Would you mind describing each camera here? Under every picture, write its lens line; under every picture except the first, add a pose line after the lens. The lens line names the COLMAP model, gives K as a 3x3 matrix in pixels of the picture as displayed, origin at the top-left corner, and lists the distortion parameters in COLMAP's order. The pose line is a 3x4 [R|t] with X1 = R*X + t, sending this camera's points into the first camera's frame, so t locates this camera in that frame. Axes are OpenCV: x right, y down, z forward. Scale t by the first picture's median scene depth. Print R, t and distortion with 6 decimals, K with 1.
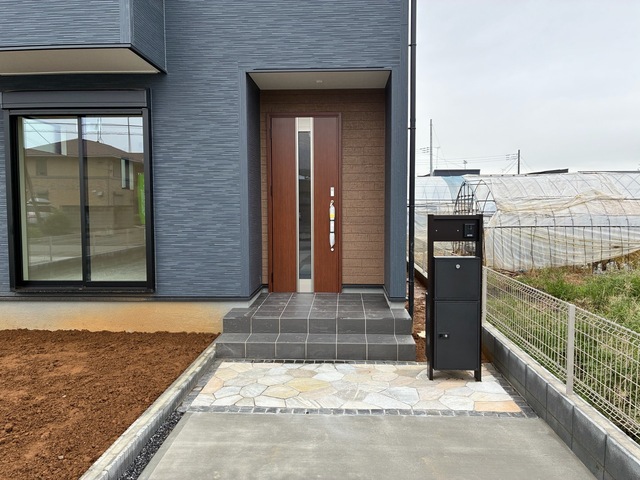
lens RADIAL K [[489.4, 0, 320.0], [0, 489.4, 240.0], [0, 0, 1]] dist [0.039754, -0.011945]
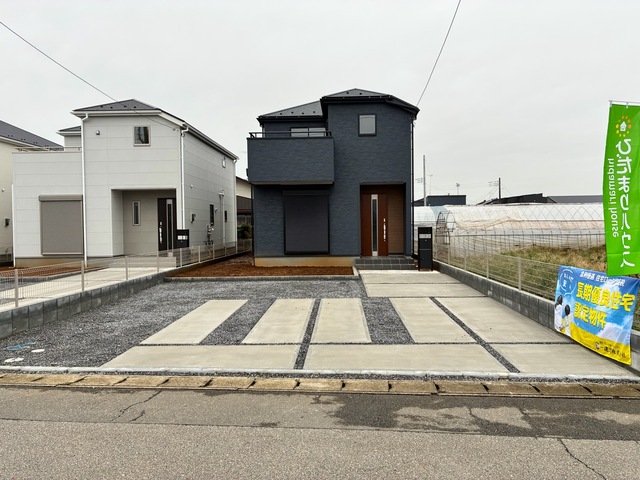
lens RADIAL K [[489.4, 0, 320.0], [0, 489.4, 240.0], [0, 0, 1]] dist [0.039754, -0.011945]
pose [[0.999929, -0.010307, 0.005992, -0.353001], [0.010560, 0.998978, -0.043948, 0.131740], [-0.005533, 0.044009, 0.999016, -1.755254]]
